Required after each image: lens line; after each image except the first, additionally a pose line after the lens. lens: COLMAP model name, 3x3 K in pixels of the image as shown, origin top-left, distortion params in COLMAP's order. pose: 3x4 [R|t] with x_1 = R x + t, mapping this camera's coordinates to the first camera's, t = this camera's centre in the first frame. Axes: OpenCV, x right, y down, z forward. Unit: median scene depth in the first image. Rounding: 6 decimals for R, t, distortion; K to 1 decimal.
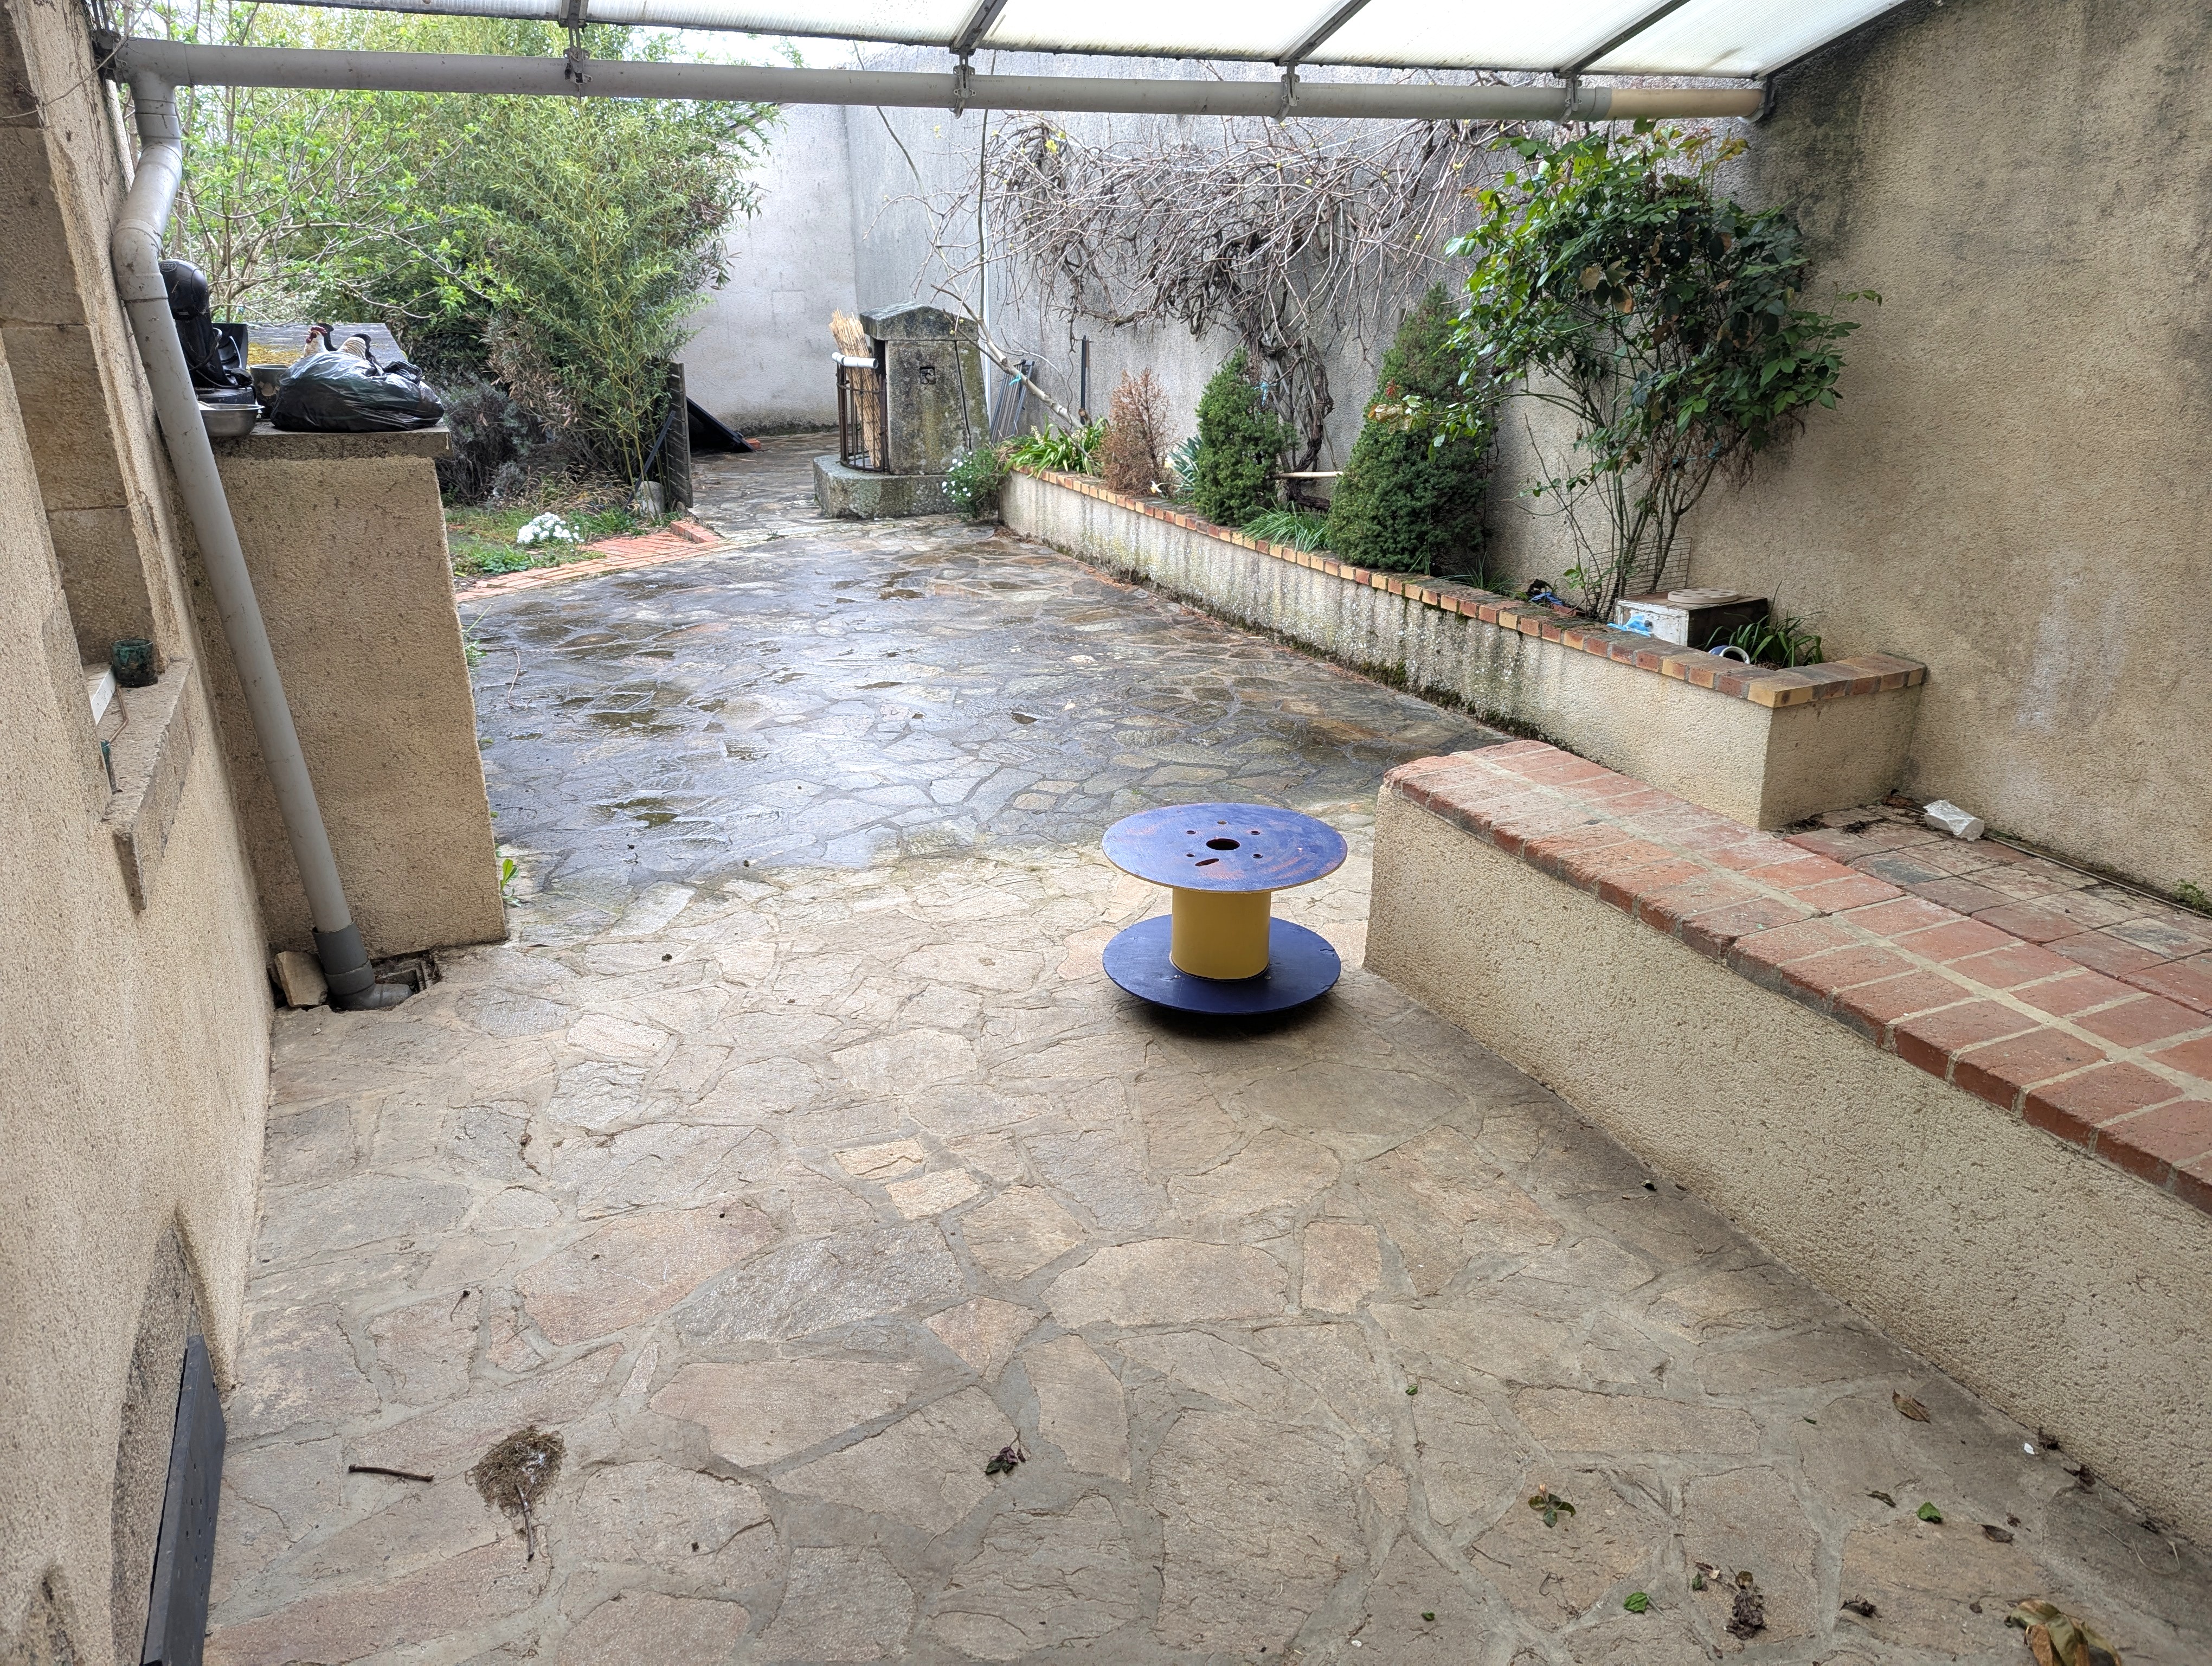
lens RADIAL K [[1533.7, 0, 1097.6], [0, 1533.7, 842.5], [0, 0, 1]] dist [0.051623, -0.036035]
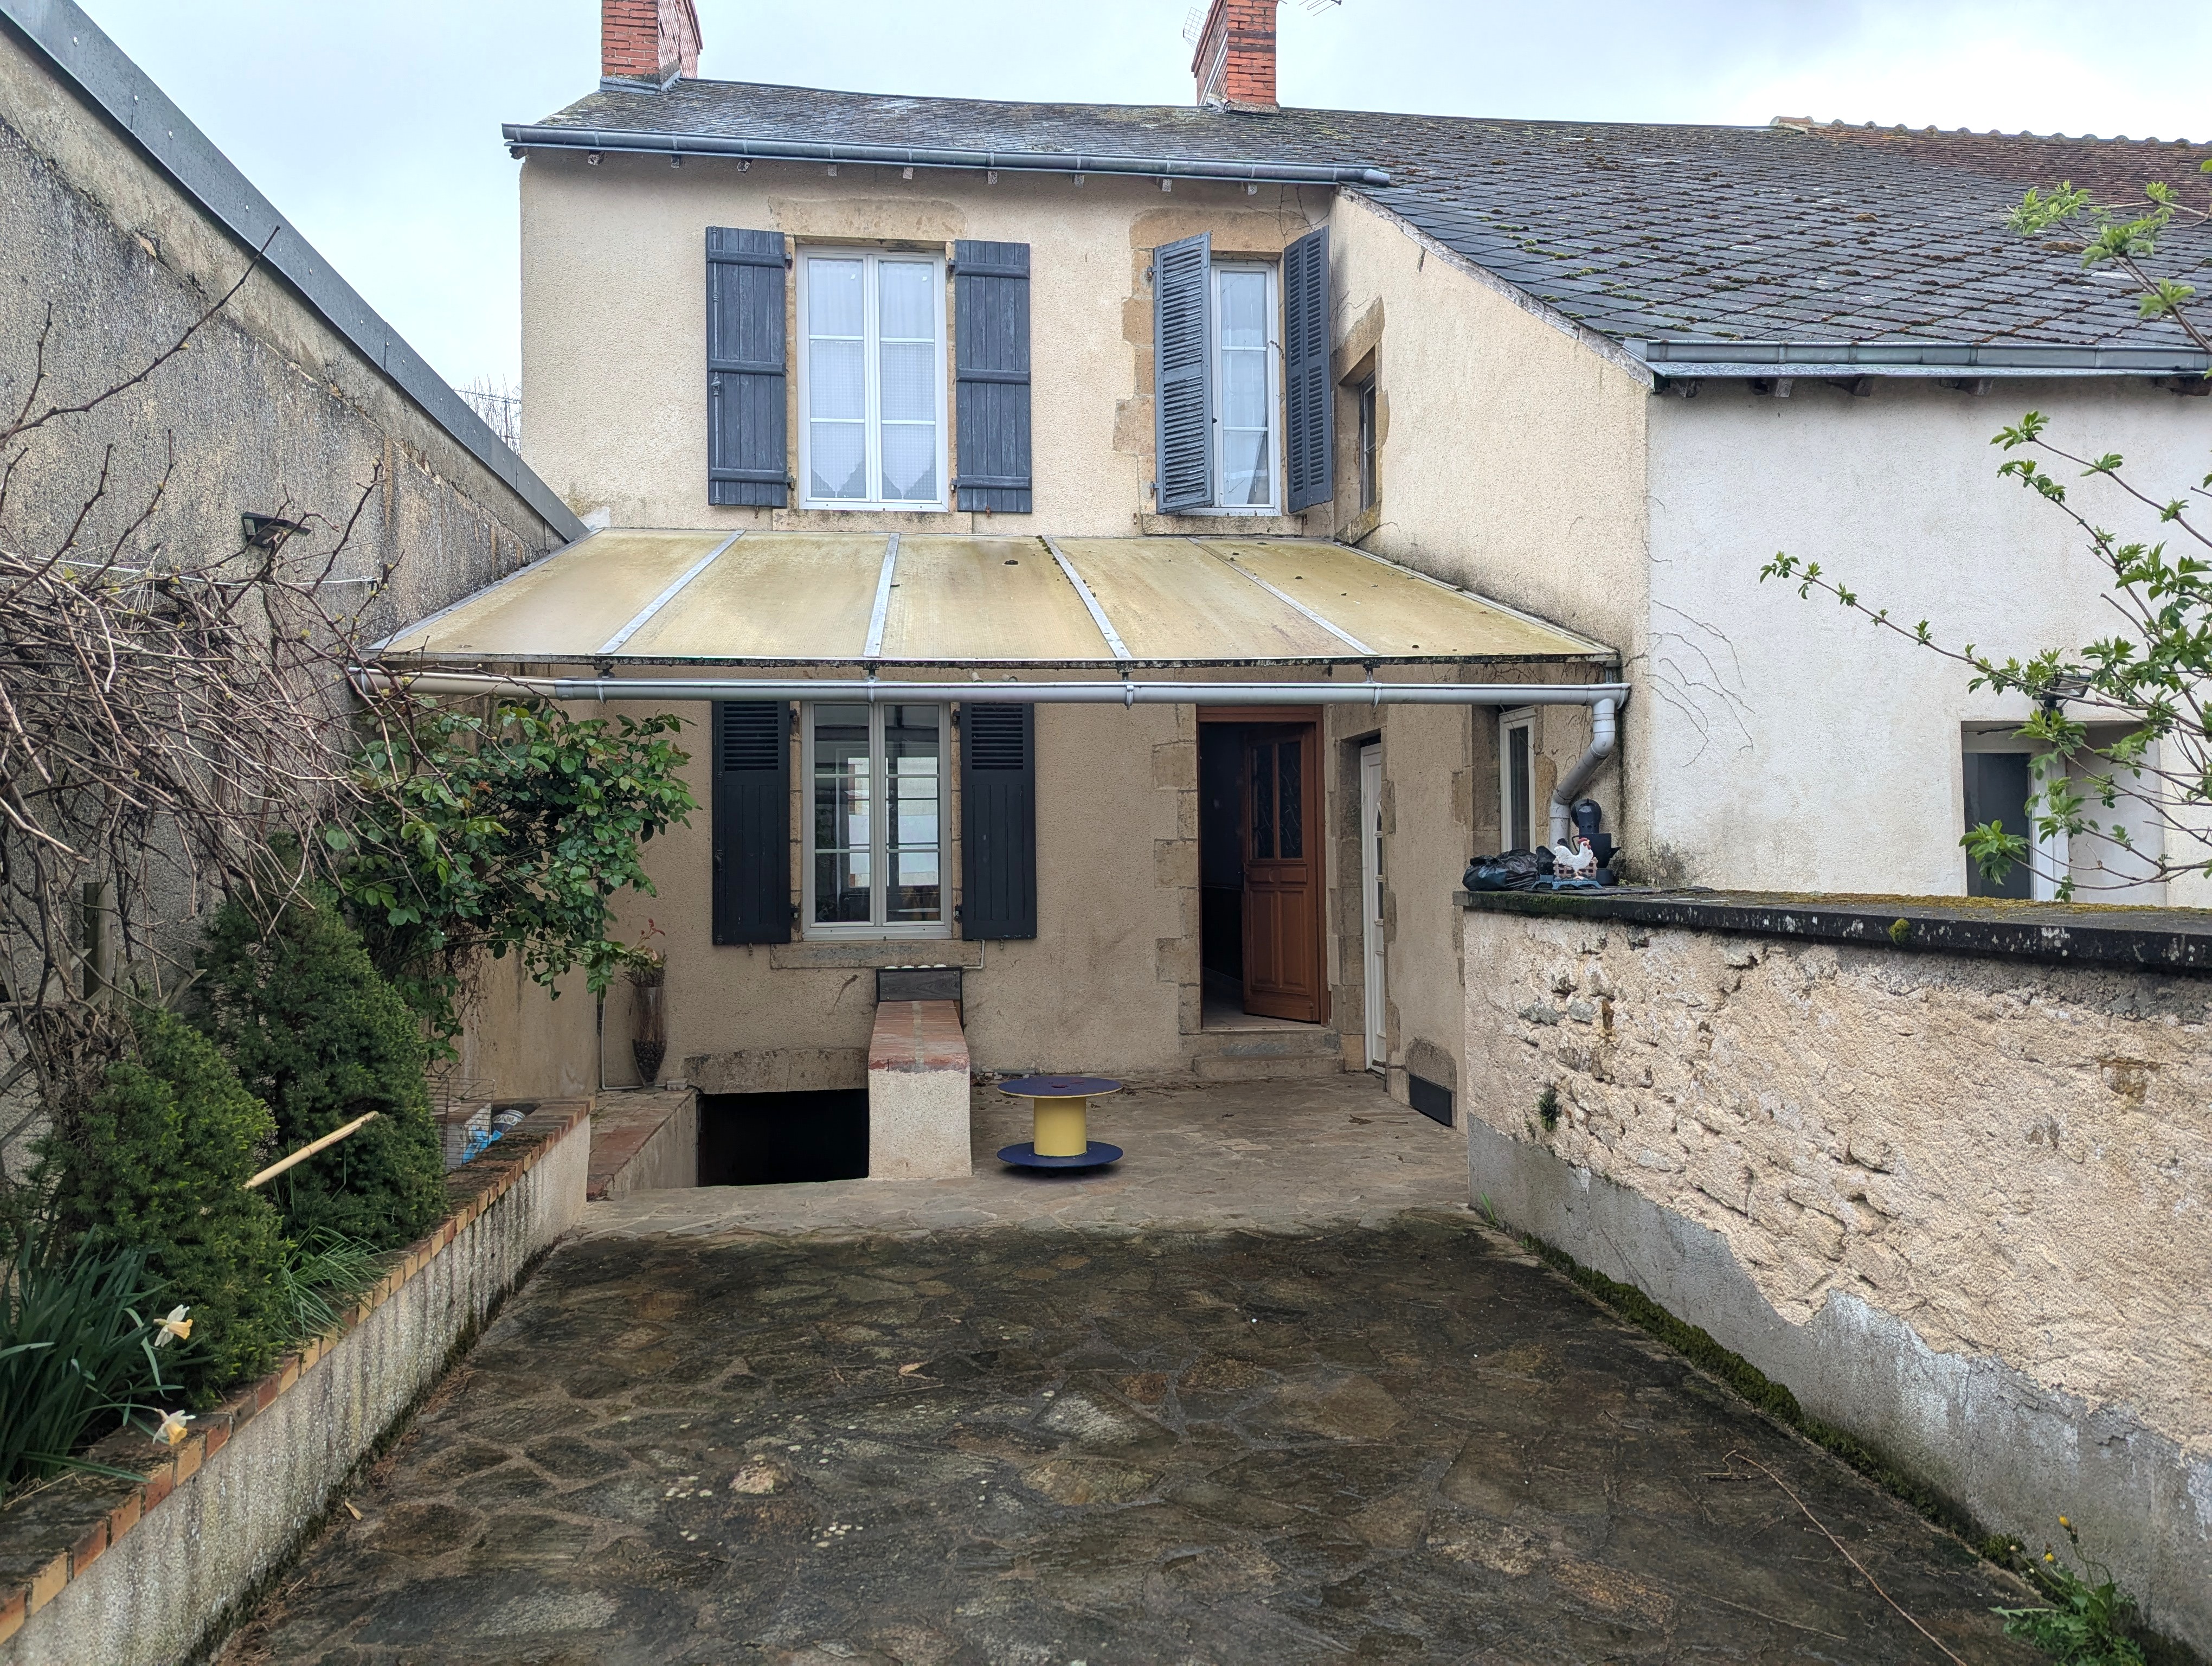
lens RADIAL K [[1533.7, 0, 1117.8], [0, 1533.7, 800.4], [0, 0, 1]] dist [0.051623, -0.036035]
pose [[-0.958528, 0.017204, 0.284477, -0.307572], [0.111285, 0.941528, 0.318027, -0.531905], [-0.262372, 0.336496, -0.904396, 1.461388]]
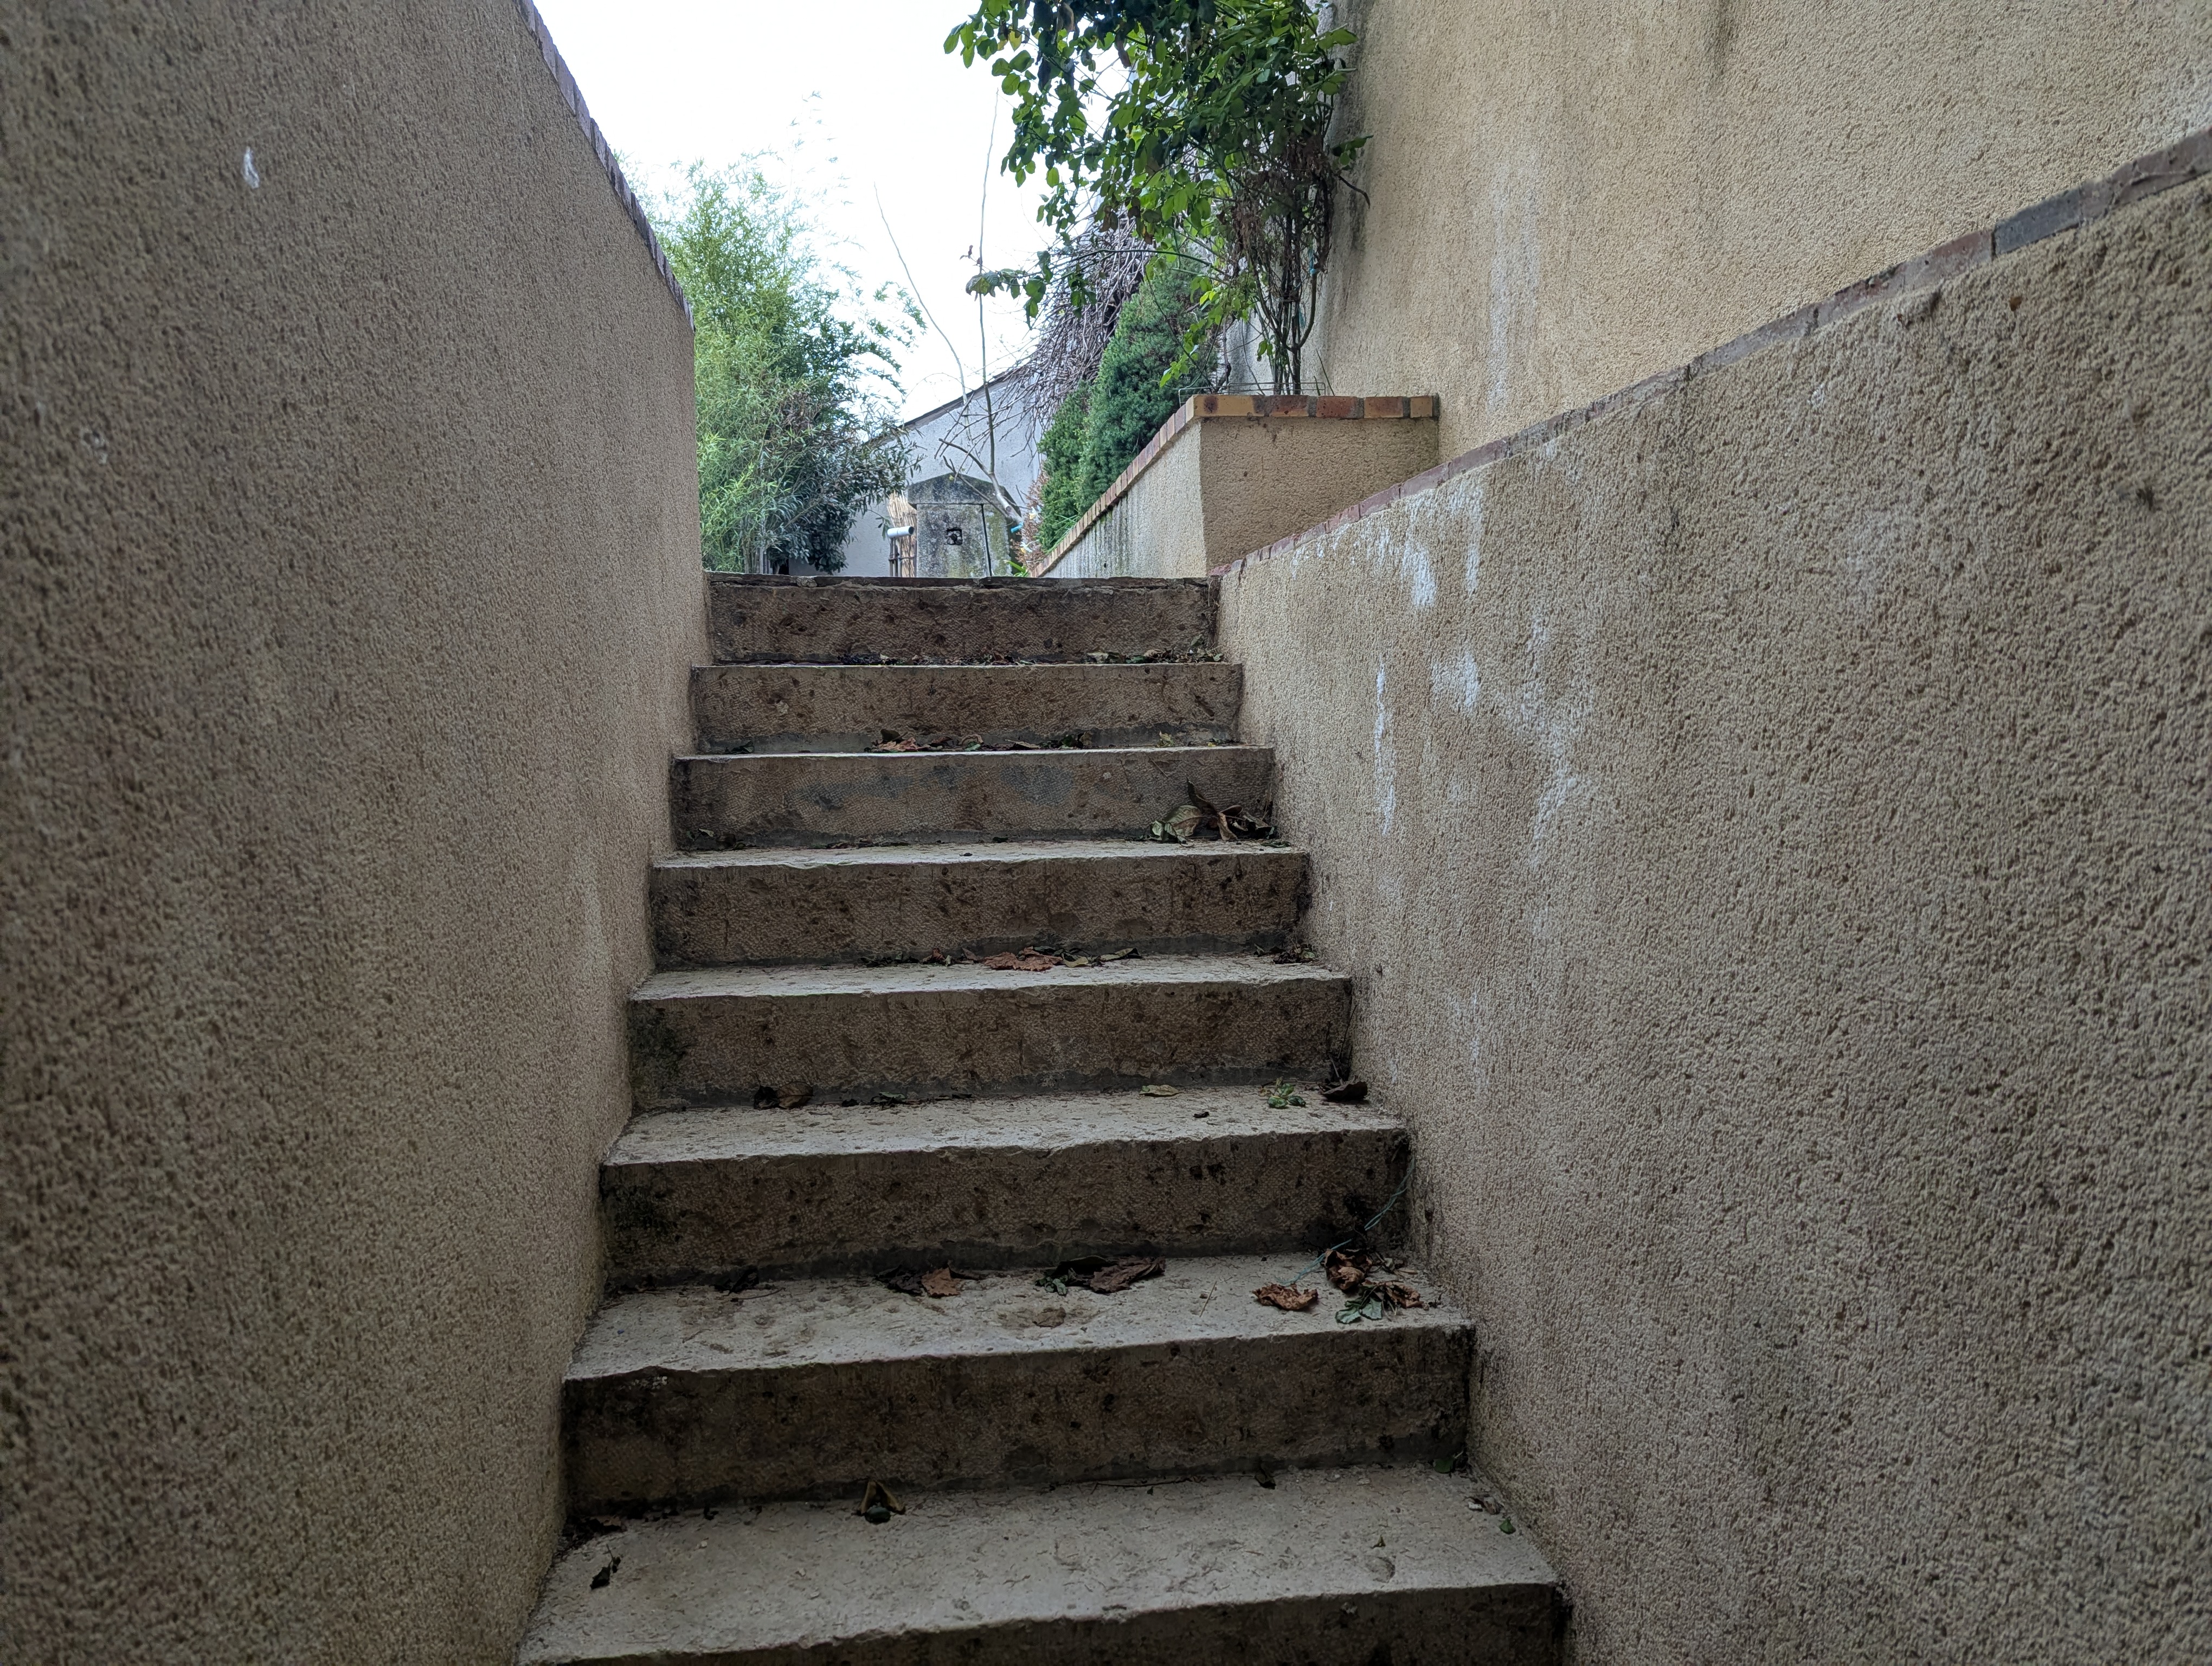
lens RADIAL K [[1533.7, 0, 1112.7], [0, 1533.7, 853.6], [0, 0, 1]] dist [0.051623, -0.036035]
pose [[0.959016, 0.020033, -0.282642, 0.445676], [-0.097407, 0.960013, -0.262461, 0.249204], [0.266082, 0.279236, 0.922620, 0.215026]]
